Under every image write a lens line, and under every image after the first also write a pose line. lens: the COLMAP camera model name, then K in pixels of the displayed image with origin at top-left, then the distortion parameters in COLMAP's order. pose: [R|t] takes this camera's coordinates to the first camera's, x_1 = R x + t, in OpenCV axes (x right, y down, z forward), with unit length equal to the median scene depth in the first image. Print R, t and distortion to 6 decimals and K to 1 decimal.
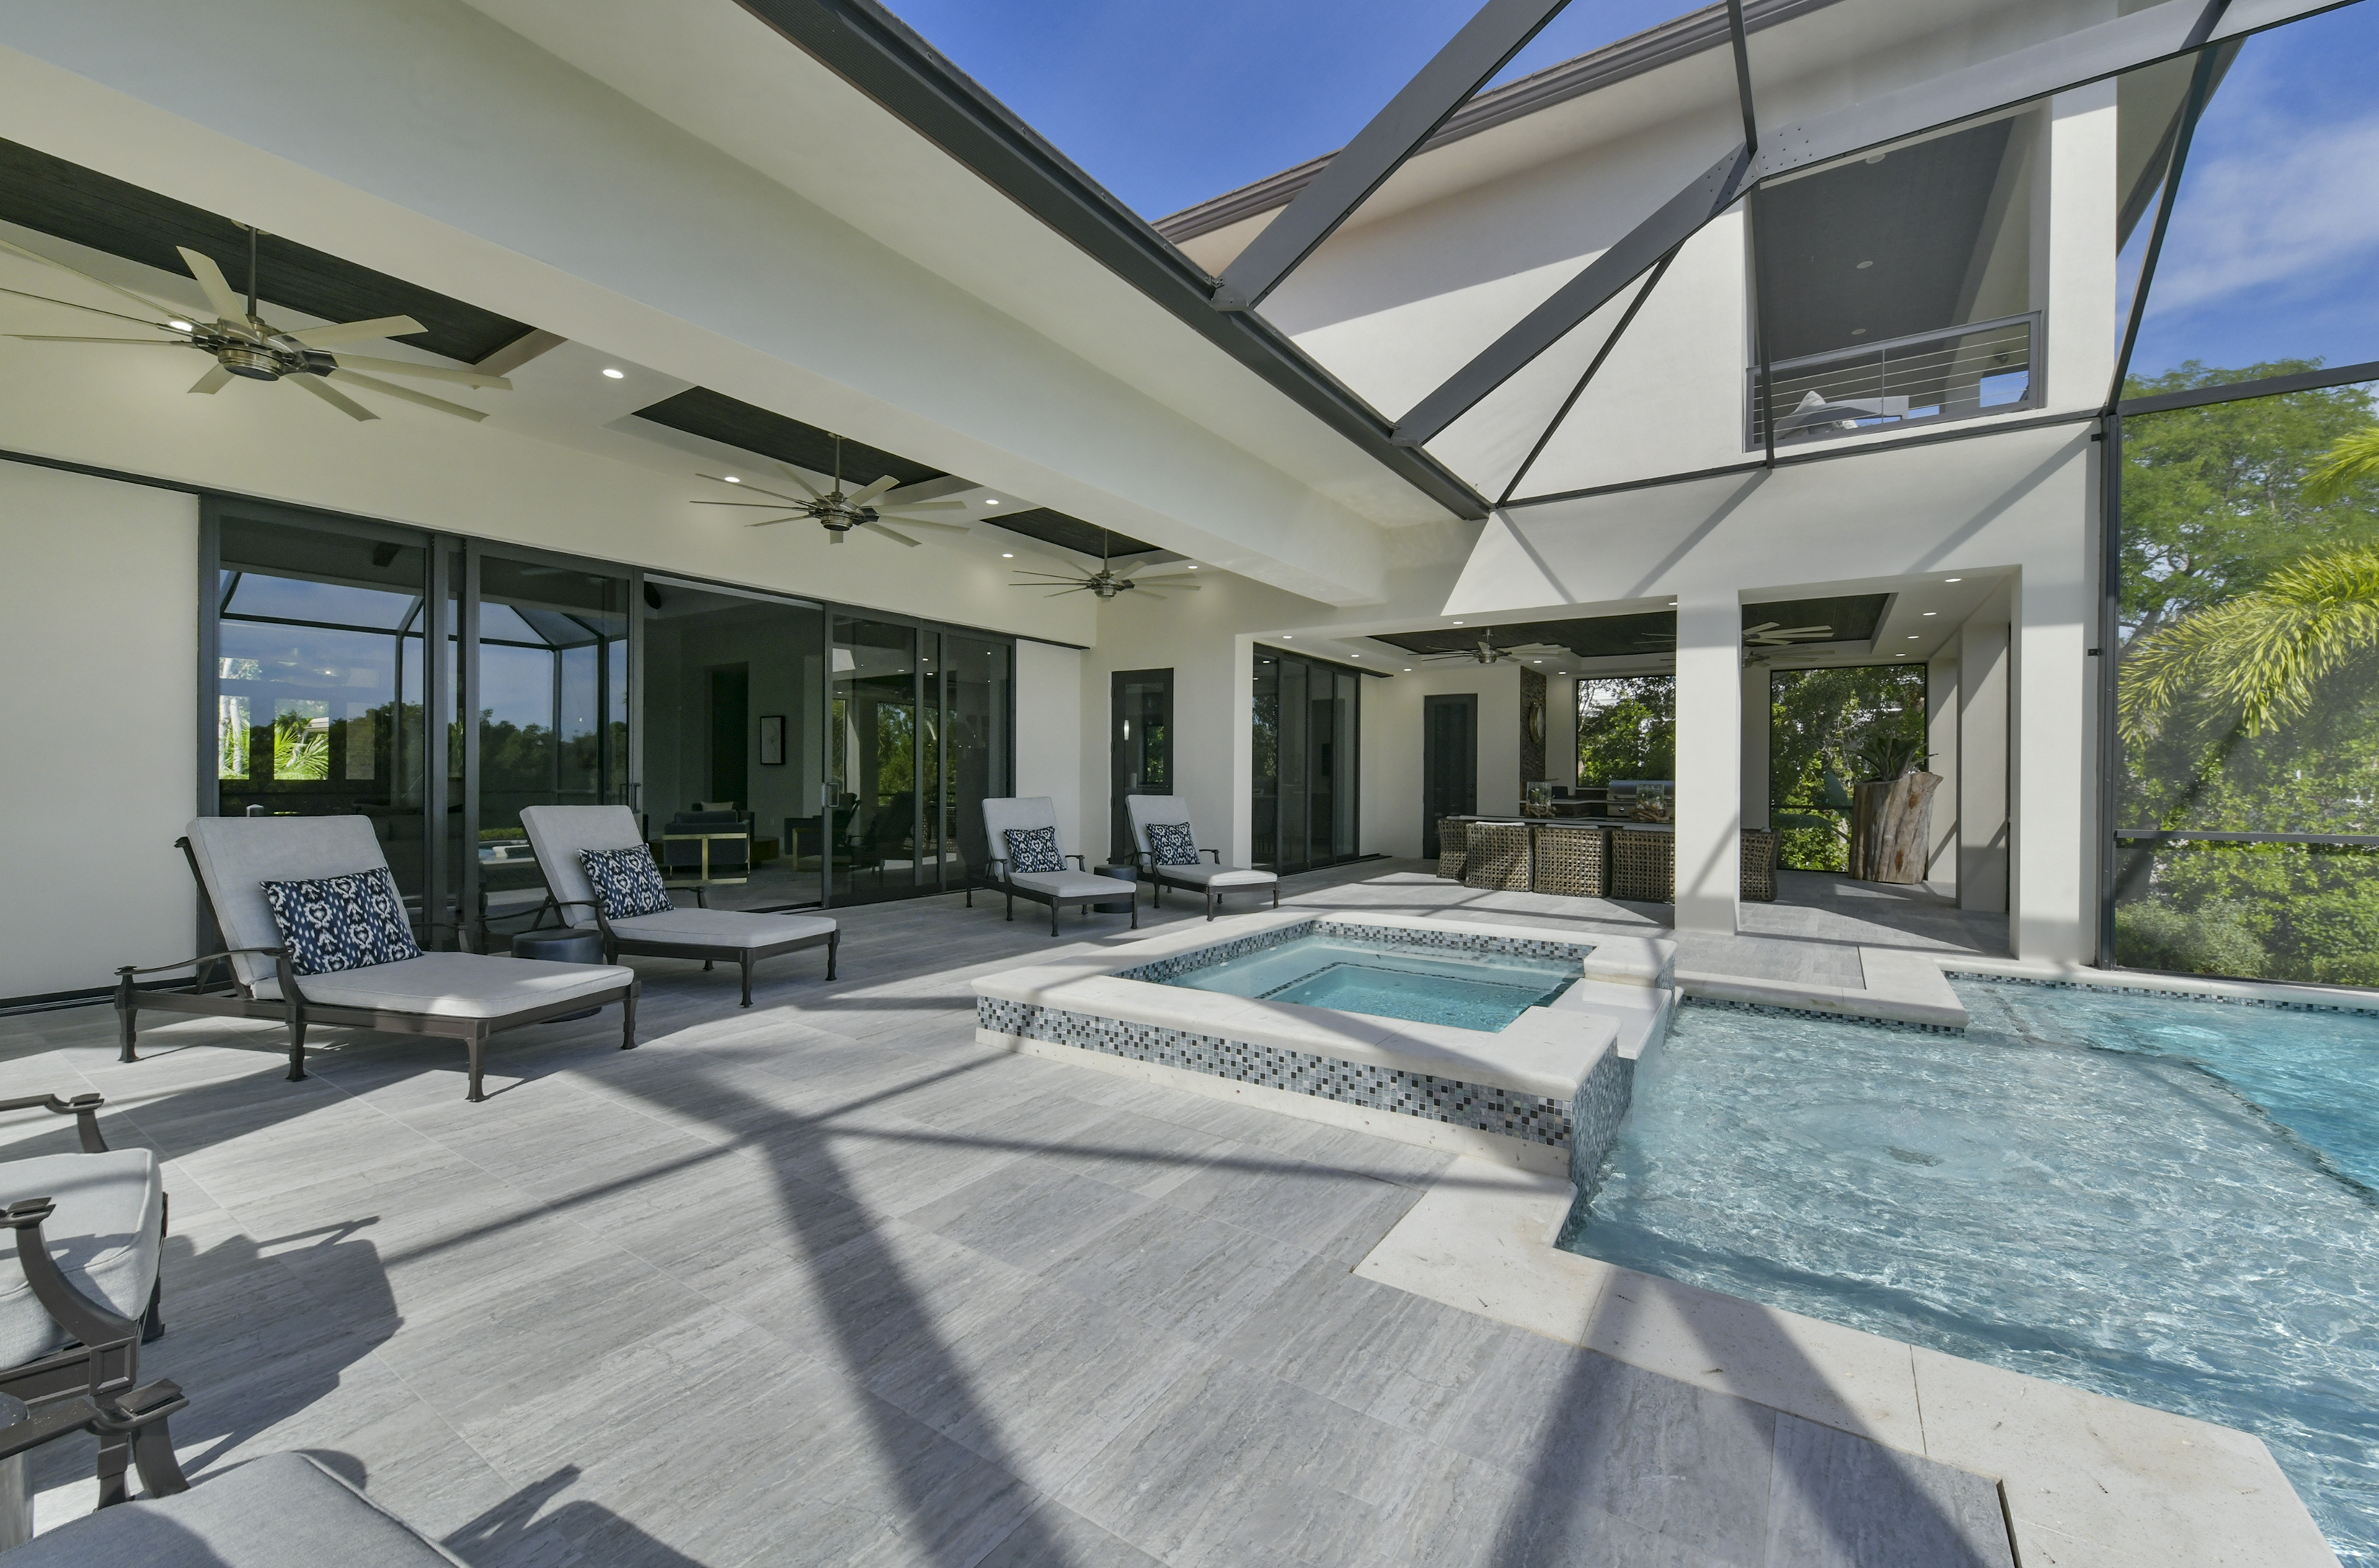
lens RADIAL K [[952.7, 0, 1190.4], [0, 952.7, 779.7], [0, 0, 1]] dist [0.001996, 0.000109]
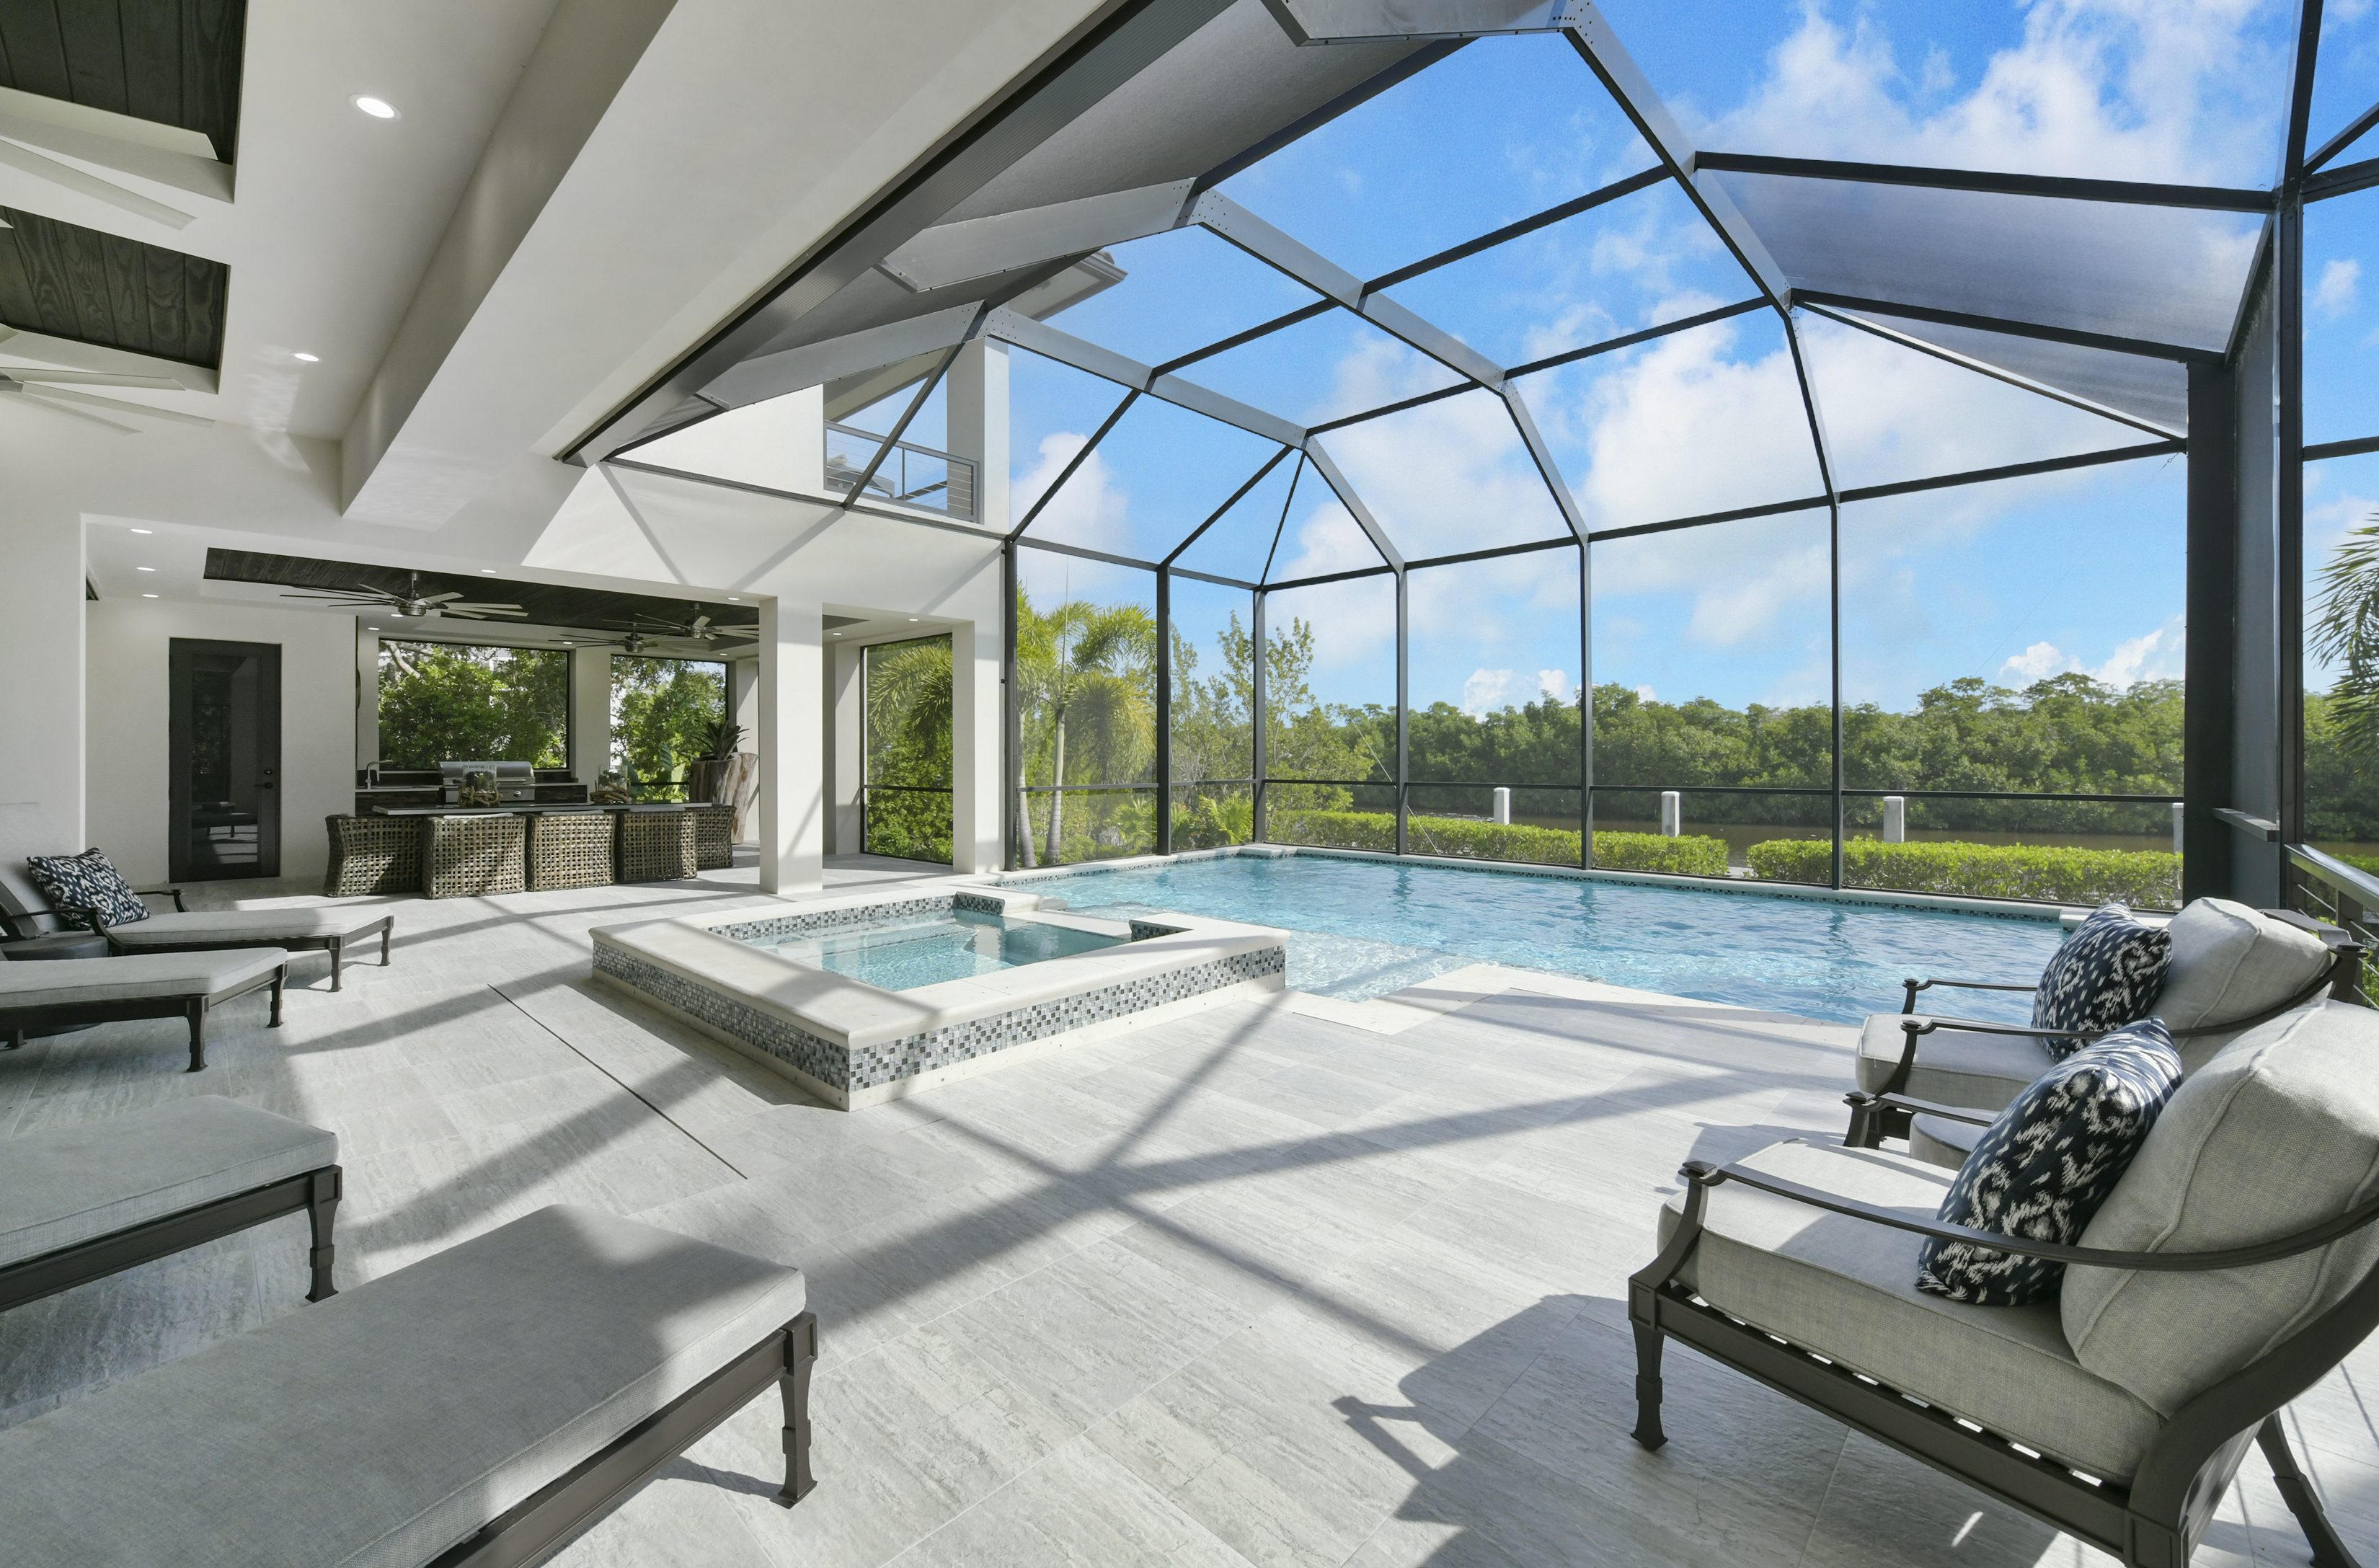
lens RADIAL K [[952.7, 0, 1193.9], [0, 952.7, 763.3], [0, 0, 1]] dist [0.001996, 0.000109]
pose [[0.170887, -0.015460, 0.985169, -1.068734], [0.006926, 0.999871, 0.014490, -0.020804], [-0.985266, 0.004348, 0.170972, 0.669628]]
